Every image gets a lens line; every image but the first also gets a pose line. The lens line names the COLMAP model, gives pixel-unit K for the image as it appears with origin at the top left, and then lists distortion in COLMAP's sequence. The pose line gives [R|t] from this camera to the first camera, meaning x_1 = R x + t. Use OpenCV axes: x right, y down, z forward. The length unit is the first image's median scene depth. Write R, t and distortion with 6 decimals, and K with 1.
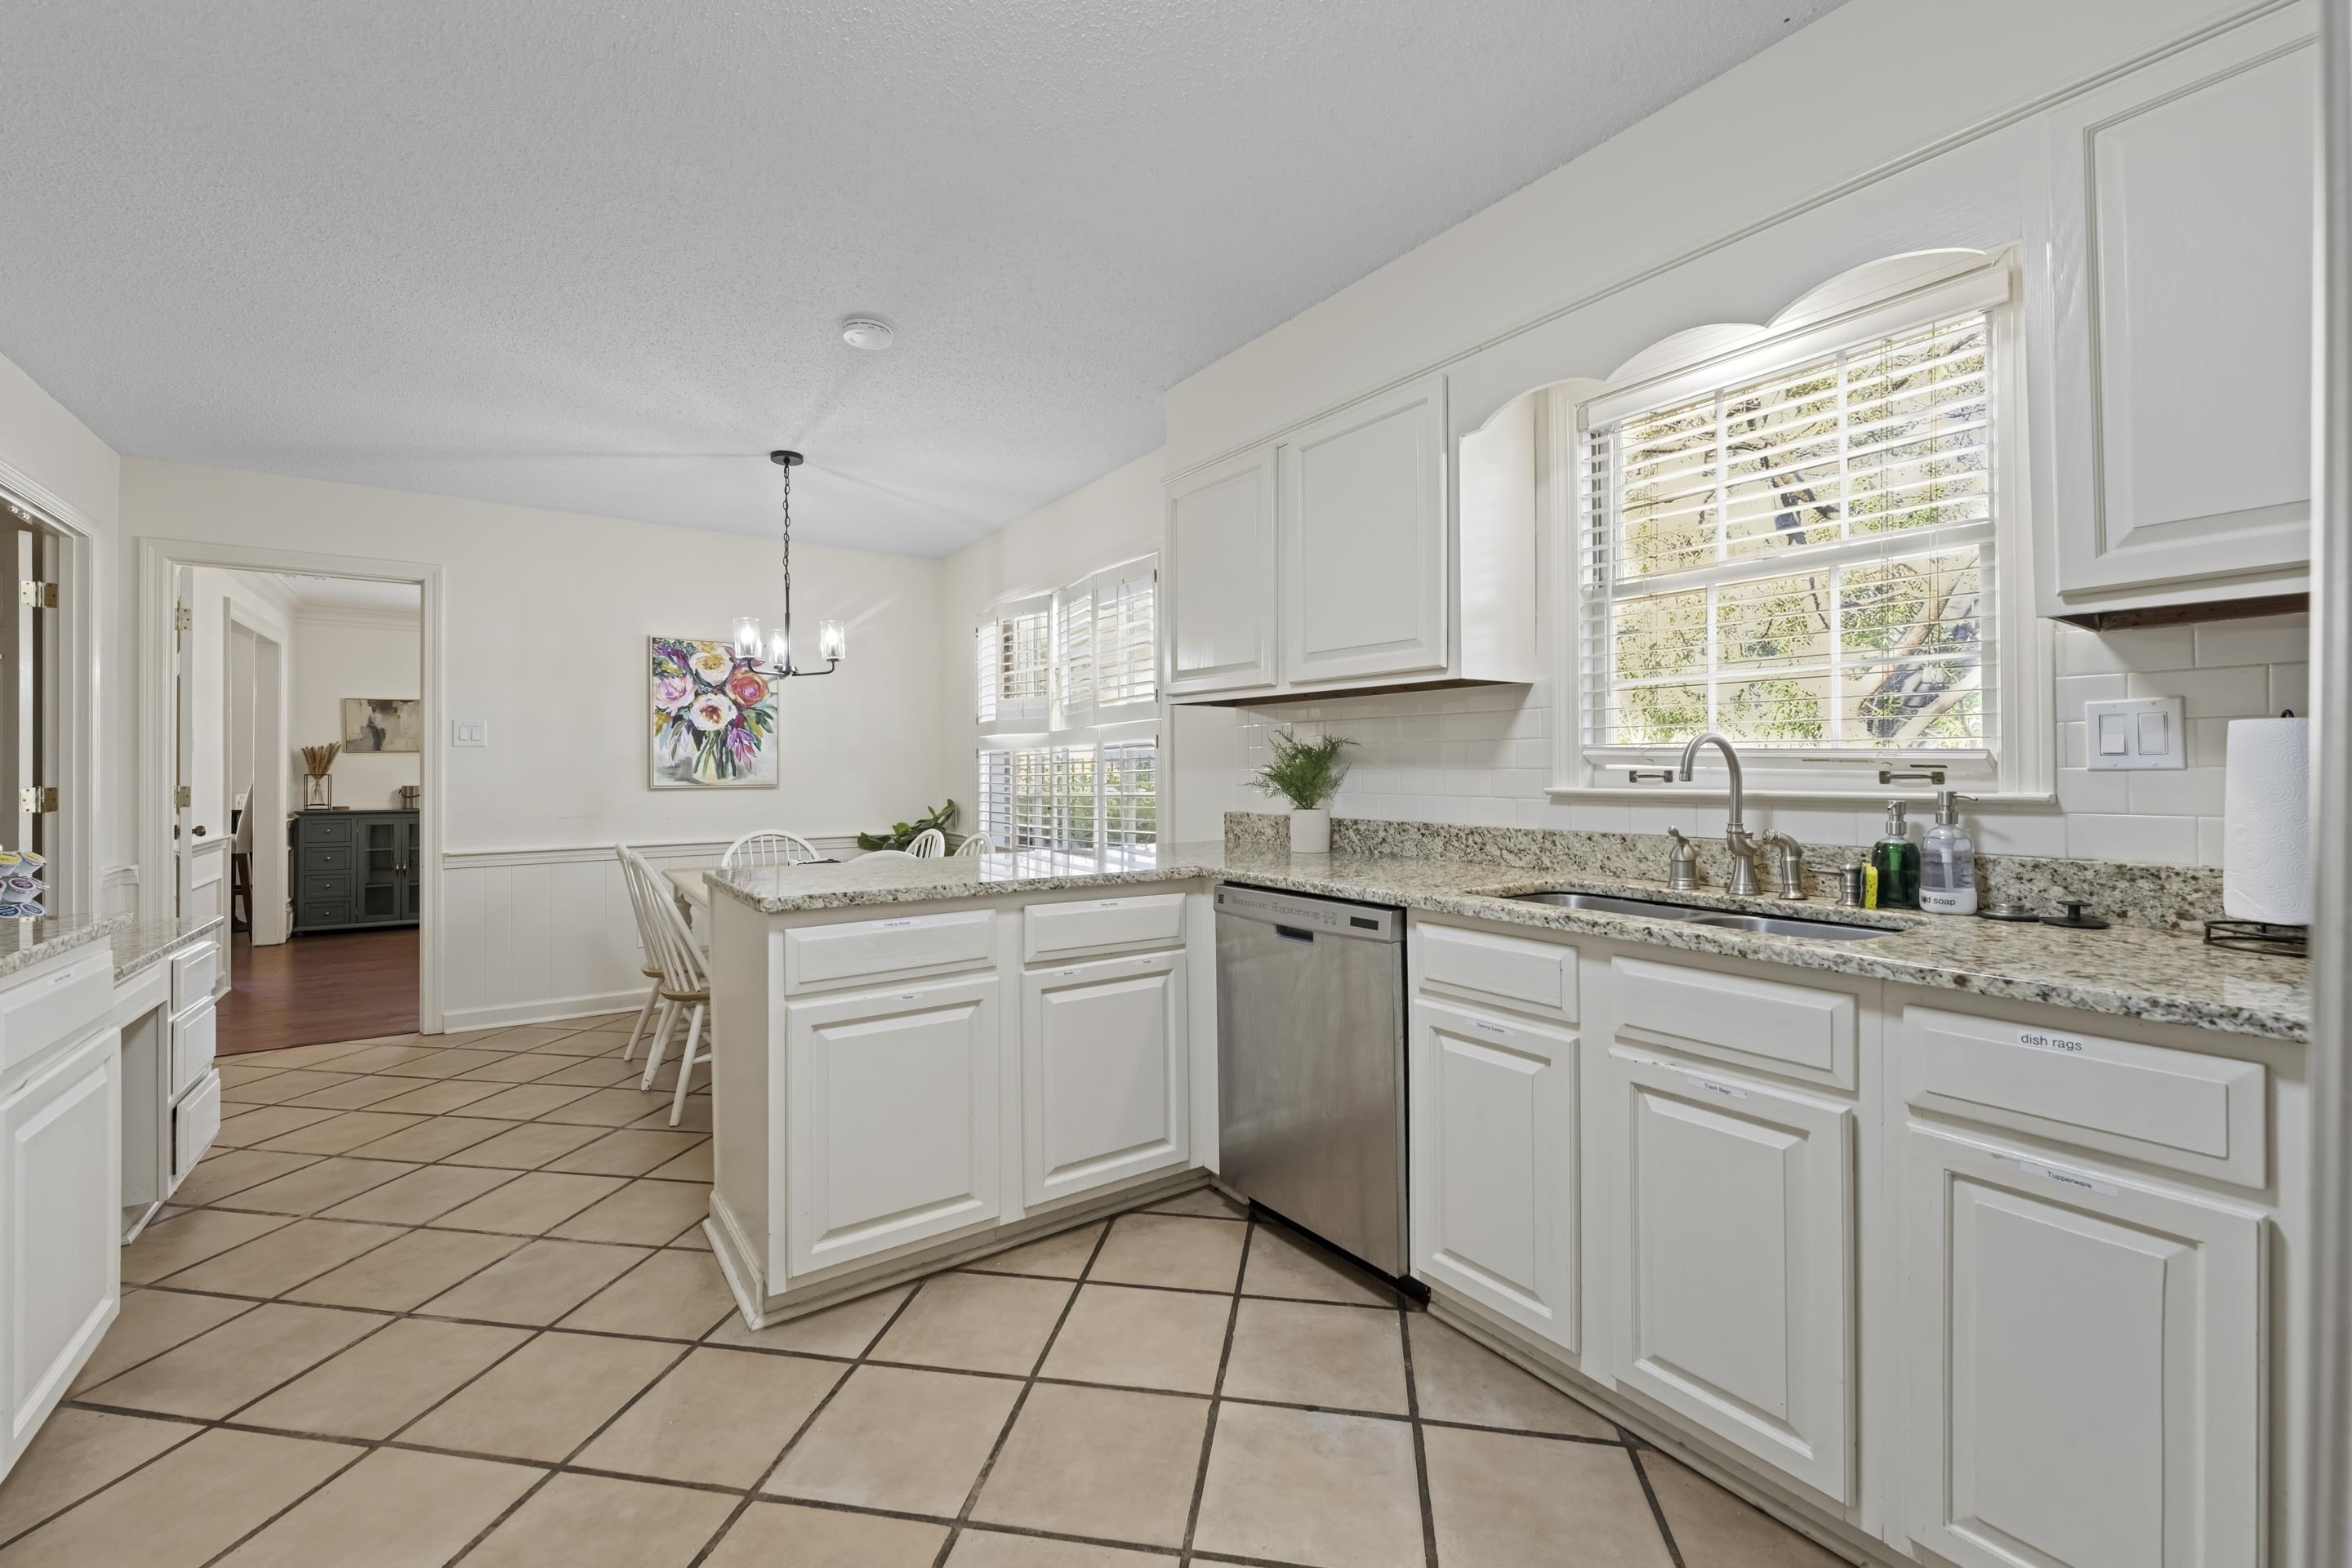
lens RADIAL K [[971.7, 0, 1157.1], [0, 971.7, 759.6], [0, 0, 1]] dist [-0.000447, 0.000096]
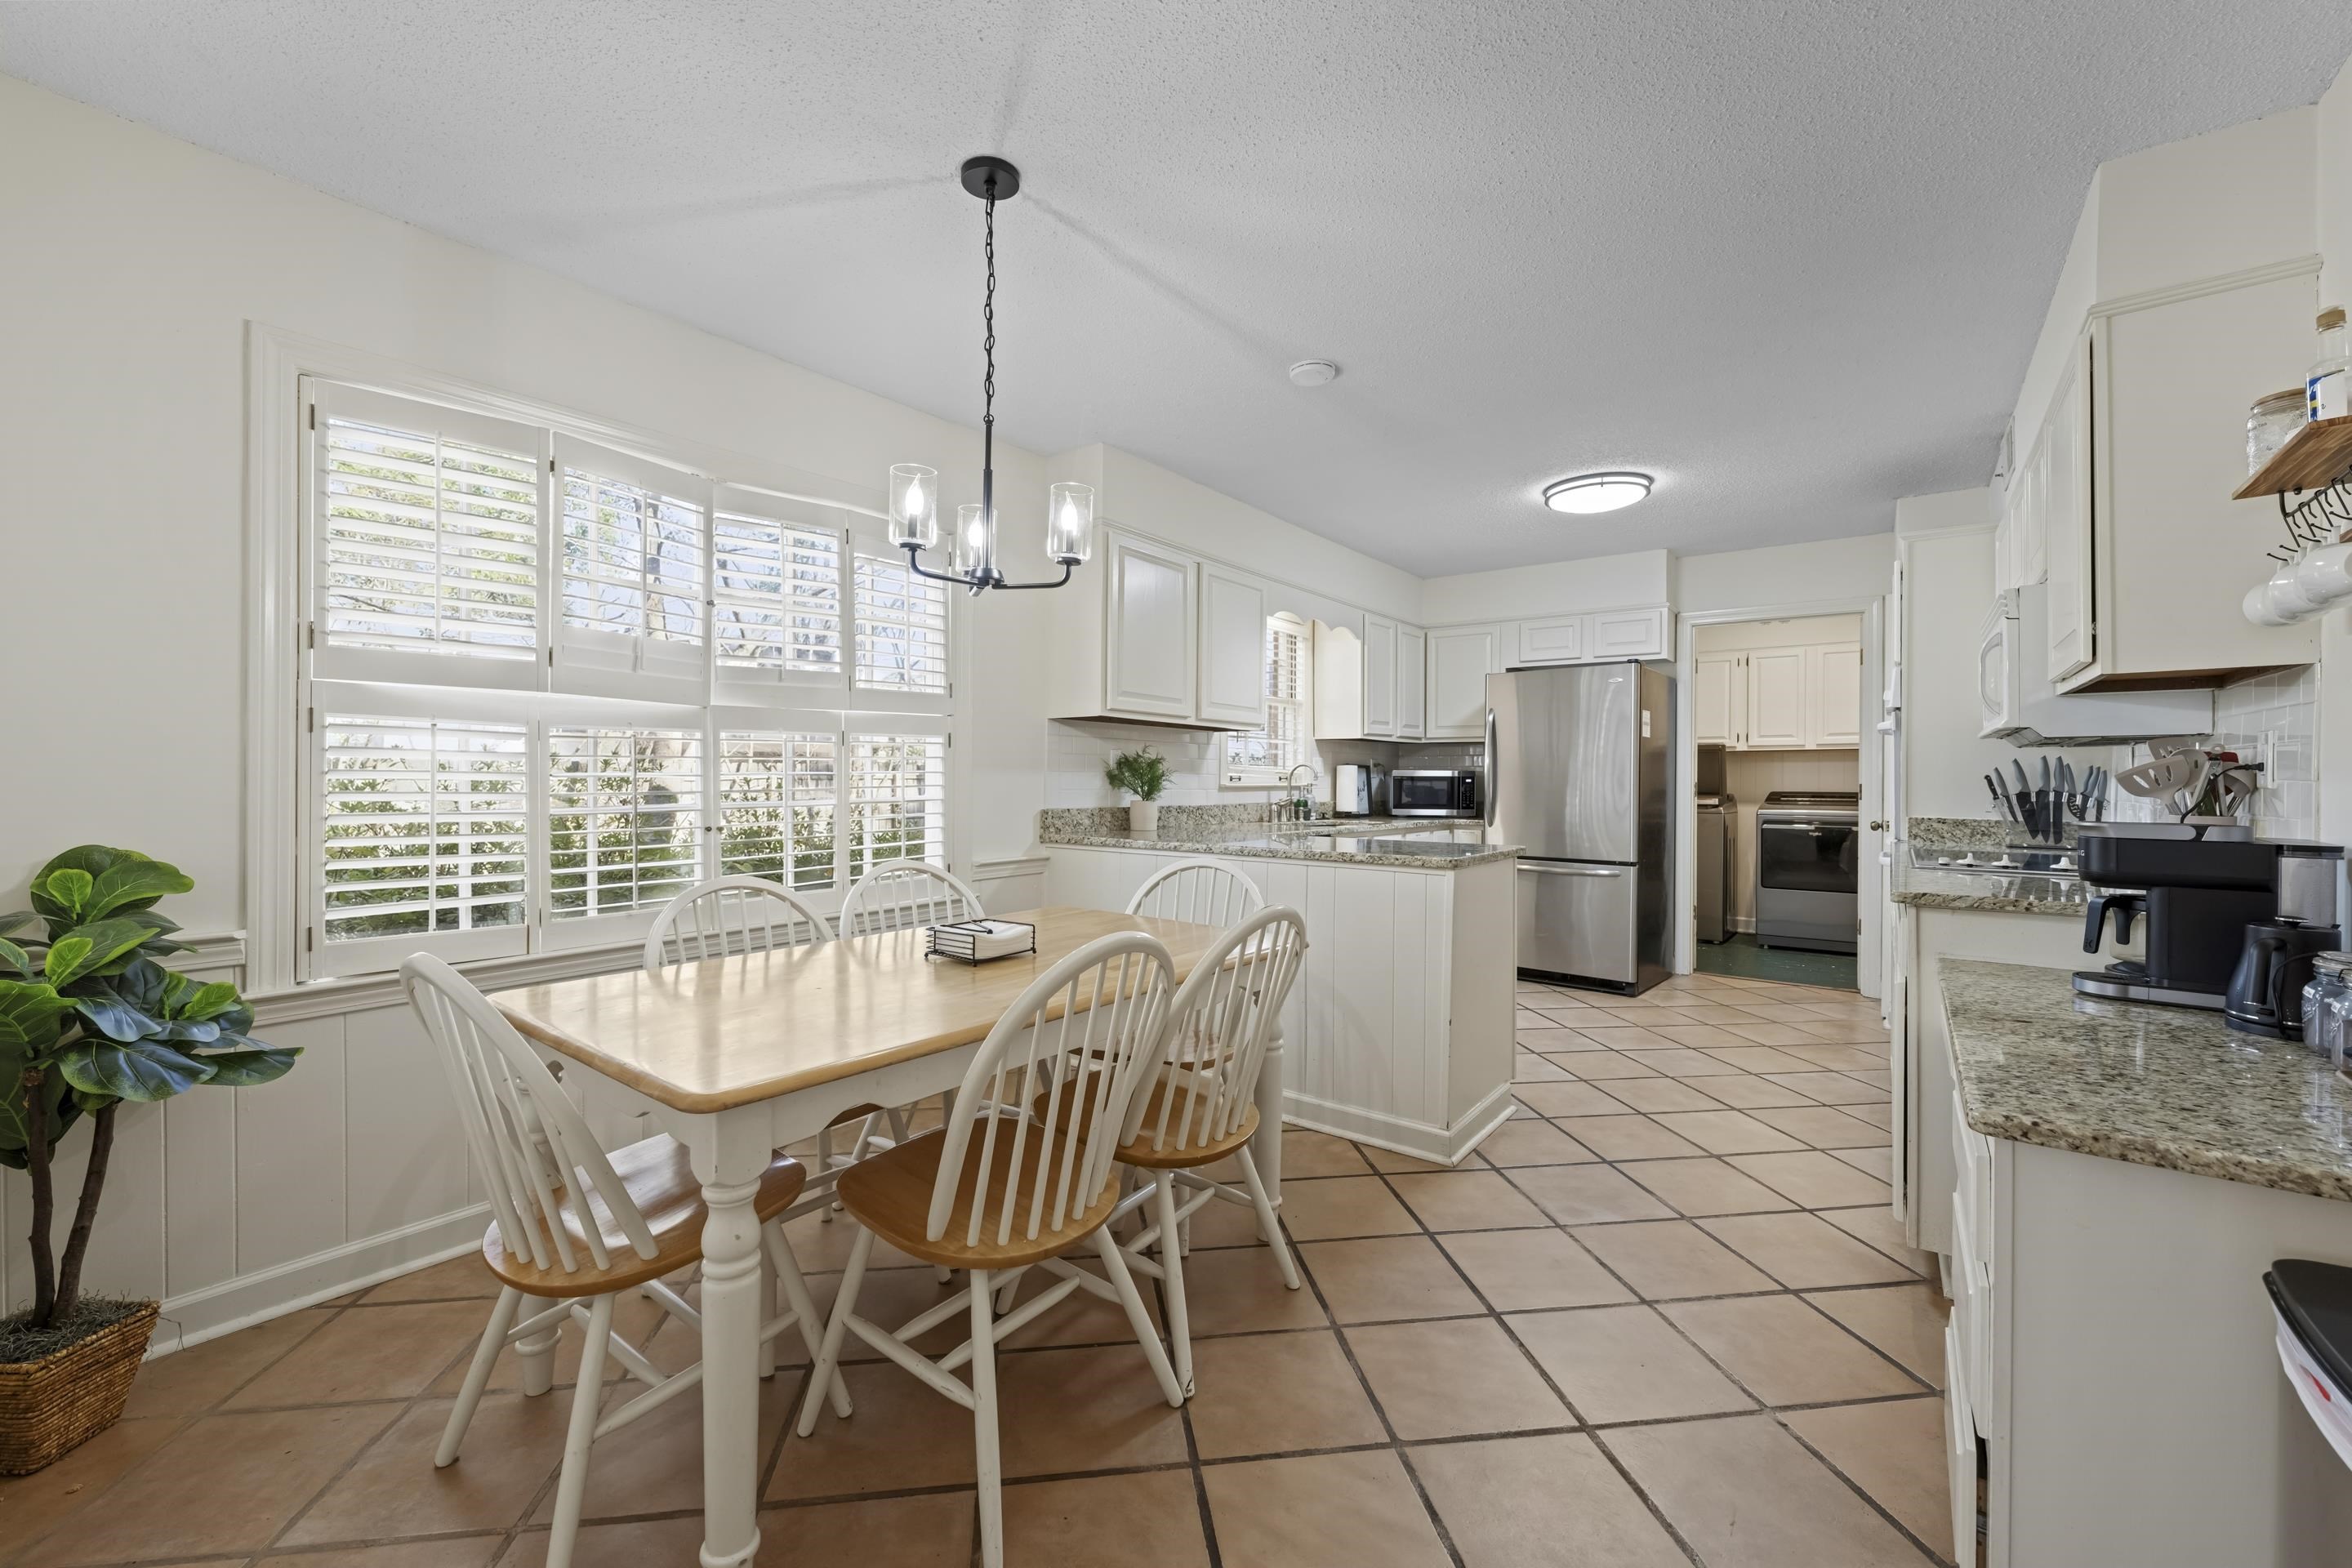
lens RADIAL K [[944.0, 0, 1183.3], [0, 944.0, 778.0], [0, 0, 1]] dist [-0.000692, -0.000039]
pose [[-0.323479, 0.002224, 0.946233, -1.364553], [-0.014991, 0.999860, -0.007474, 0.030417], [-0.946116, -0.016602, -0.323401, 1.603407]]
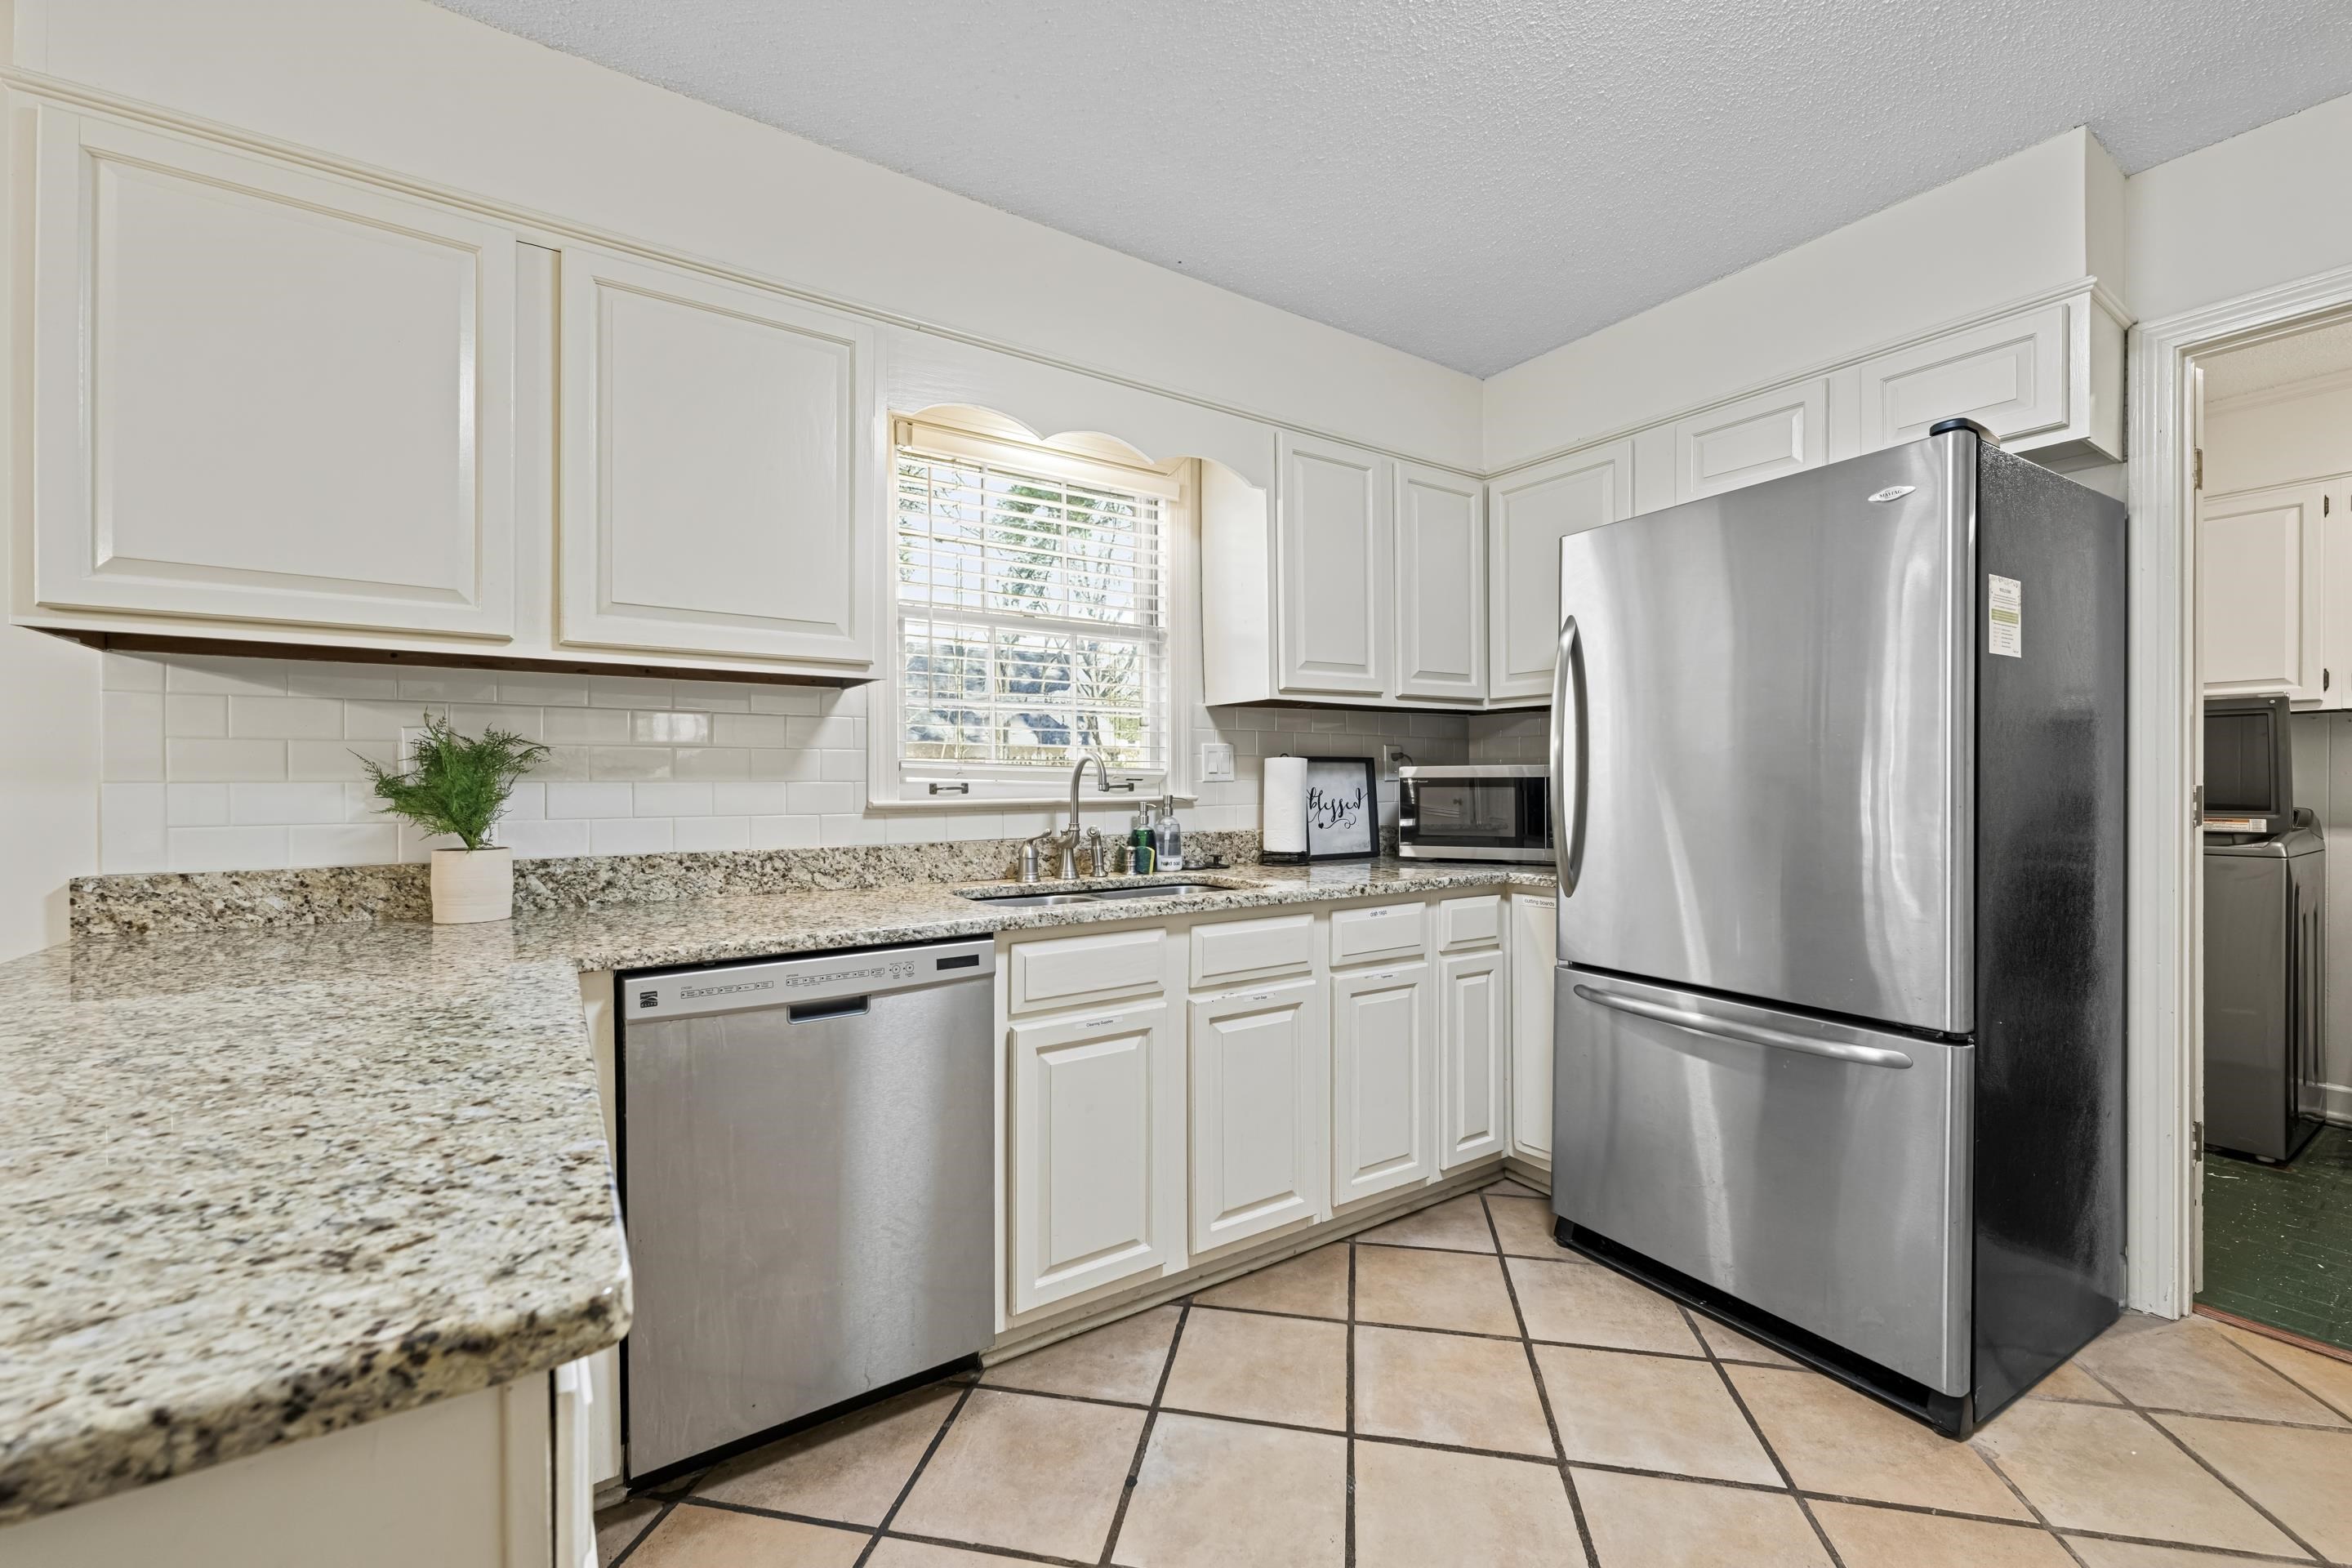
lens RADIAL K [[944.3, 0, 1176.0], [0, 944.3, 784.0], [0, 0, 1]] dist [-0.001210, -0.000040]
pose [[0.002159, 0.000125, 0.999998, -0.488282], [-0.005584, 0.999984, -0.000113, 0.009513], [-0.999982, -0.005584, 0.002159, 0.645895]]
